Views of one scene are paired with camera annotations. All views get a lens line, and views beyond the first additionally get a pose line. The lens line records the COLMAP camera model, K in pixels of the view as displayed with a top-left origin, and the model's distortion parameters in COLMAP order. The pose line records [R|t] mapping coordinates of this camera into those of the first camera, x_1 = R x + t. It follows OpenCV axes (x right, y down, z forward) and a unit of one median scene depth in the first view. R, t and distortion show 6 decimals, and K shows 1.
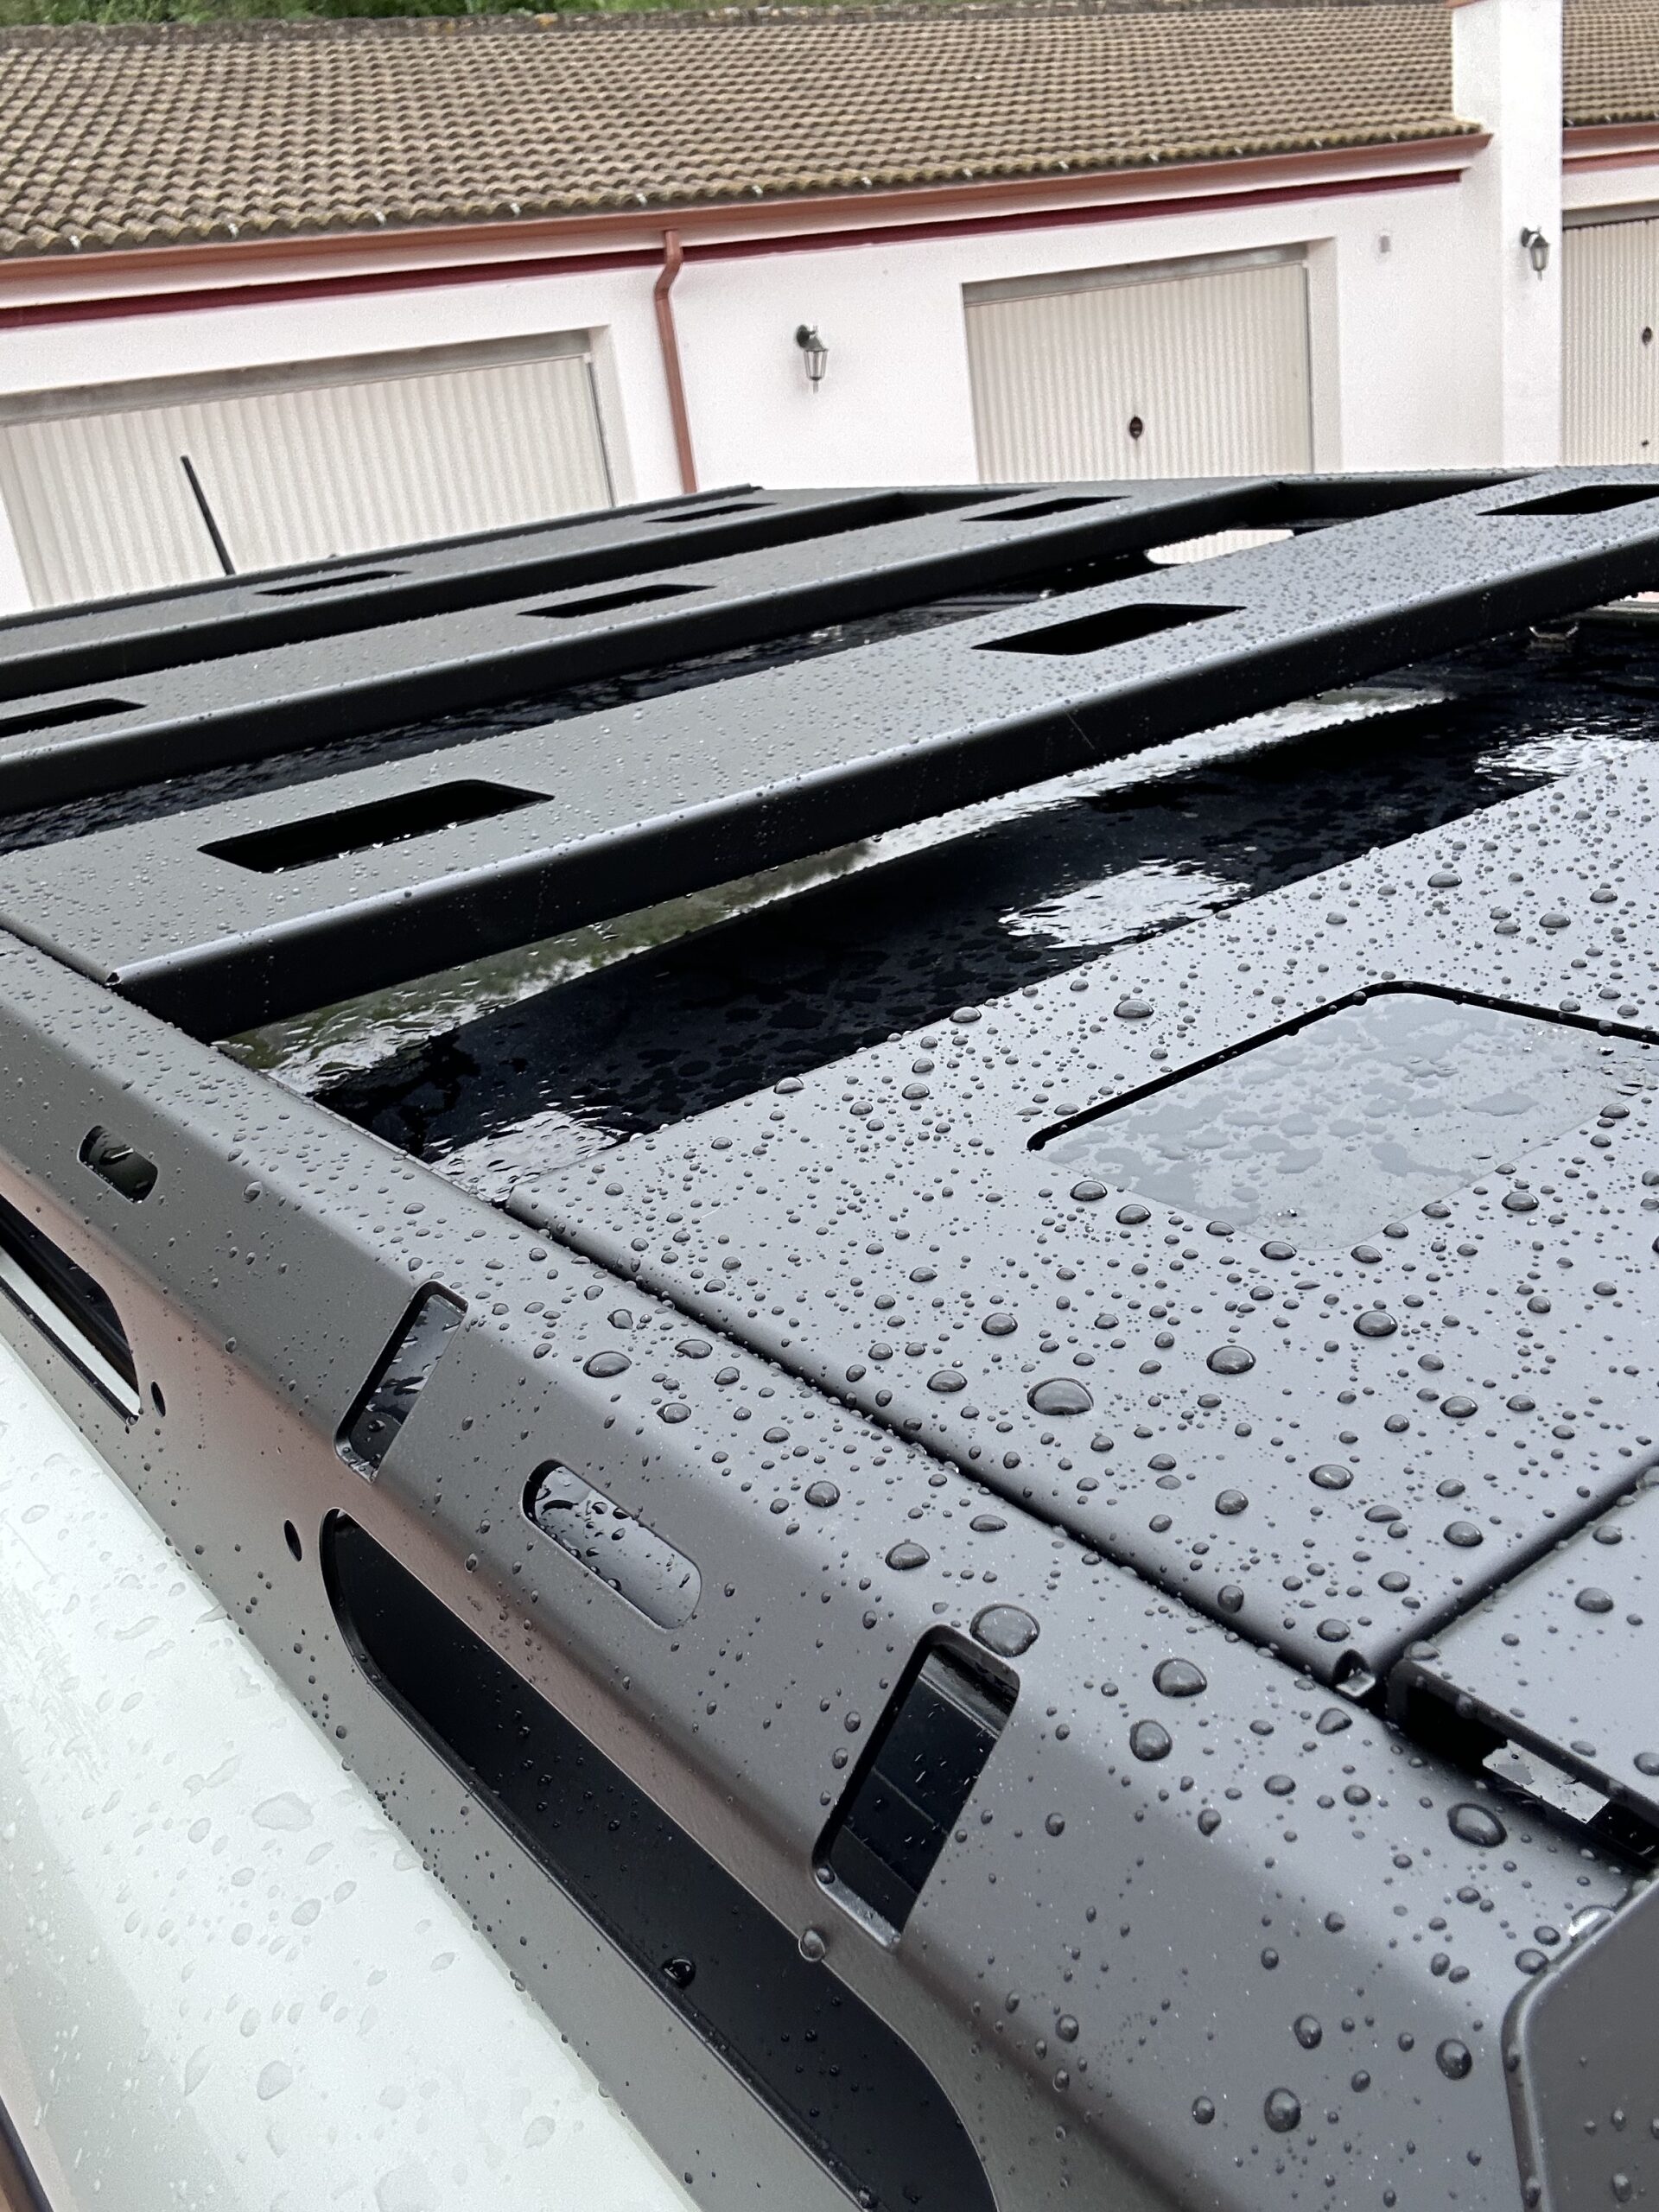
lens RADIAL K [[1926.7, 0, 829.5], [0, 1926.7, 1106.0], [0, 0, 1]] dist [0.079766, -0.134860]
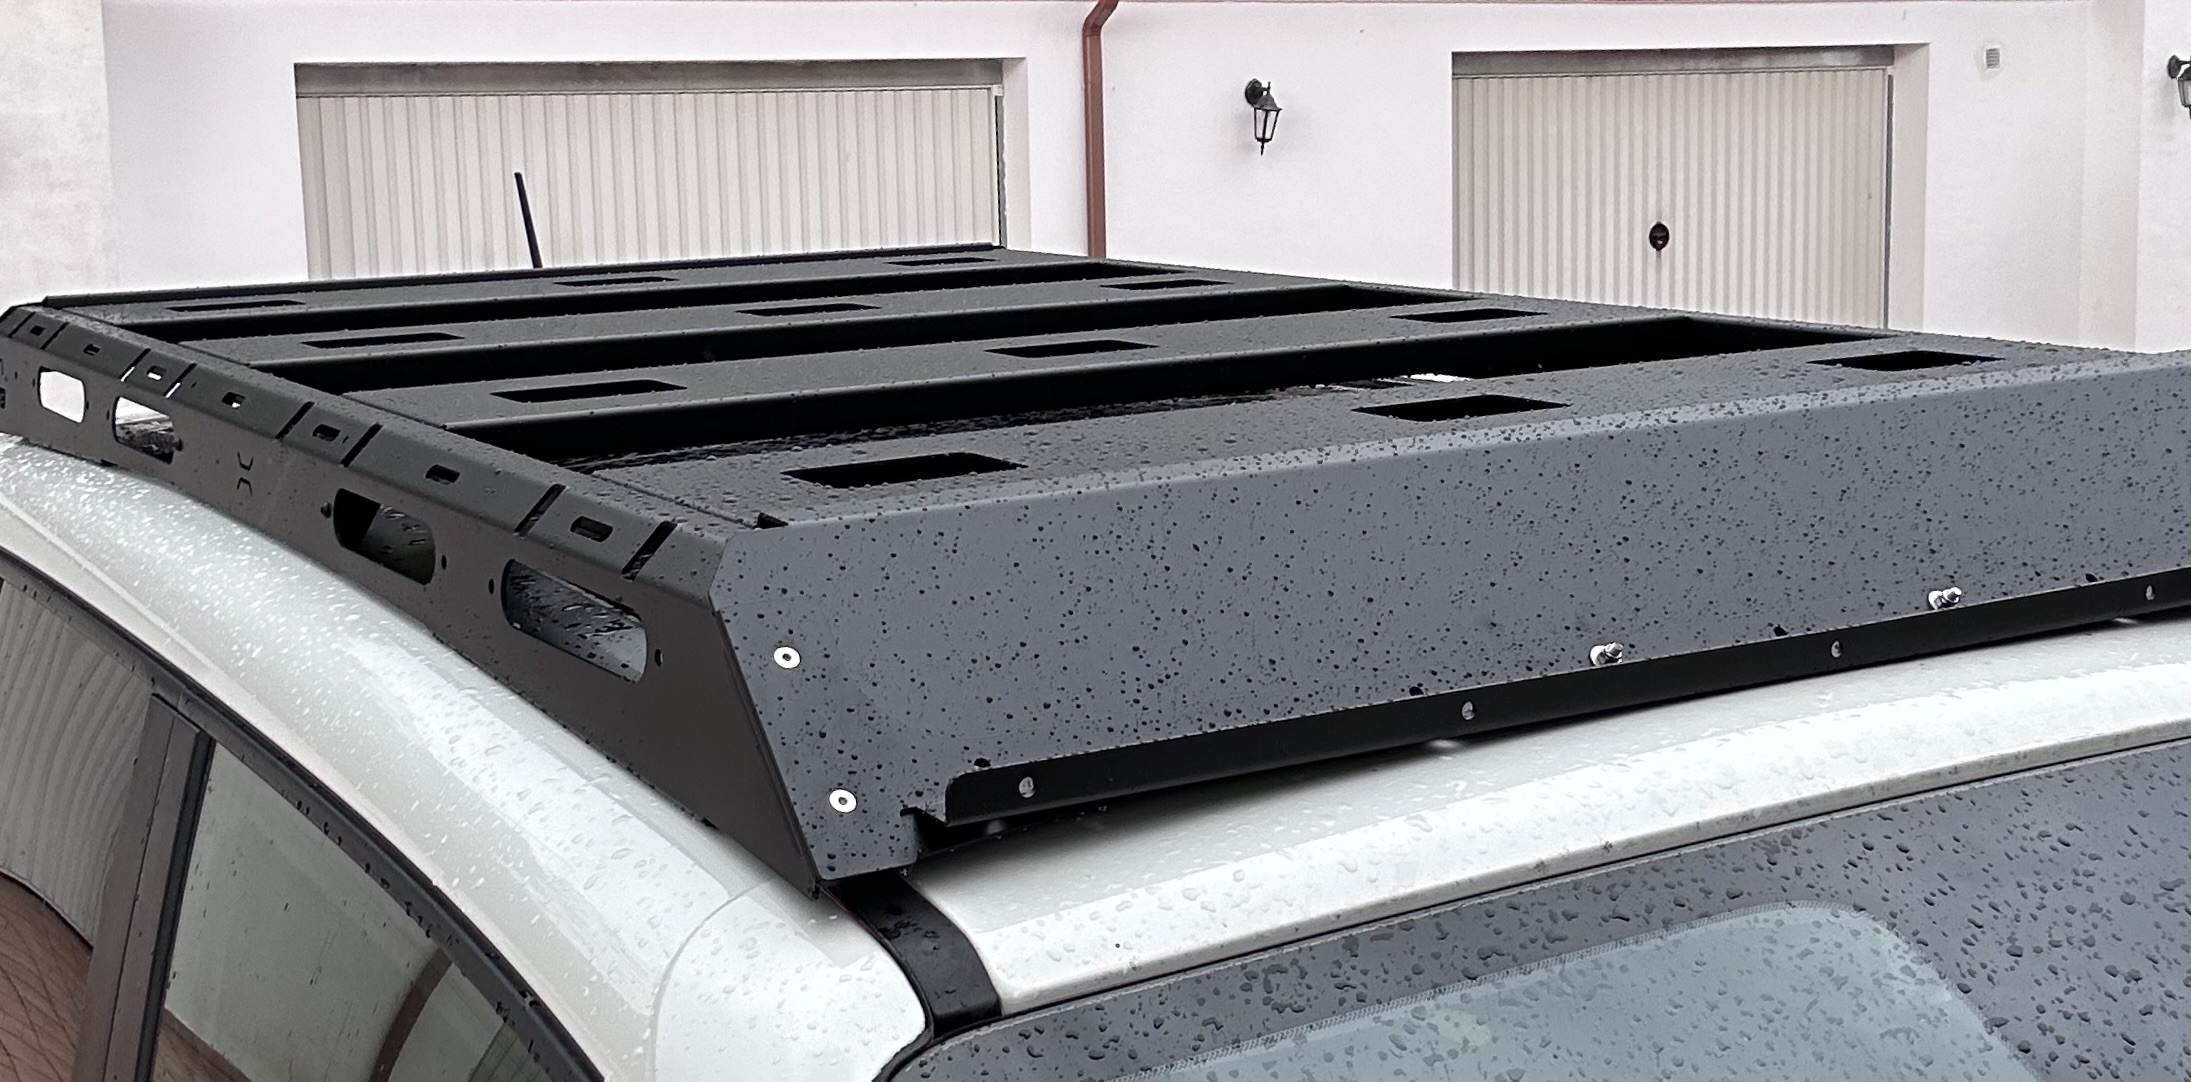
lens RADIAL K [[2734.5, 0, 1095.5], [0, 2734.5, 541.0], [0, 0, 1]] dist [0.005290, 0.022487]
pose [[0.989936, 0.114967, -0.082514, 0.037301], [-0.129357, 0.971587, -0.198206, 0.035093], [0.057382, 0.206885, 0.976681, -0.115911]]
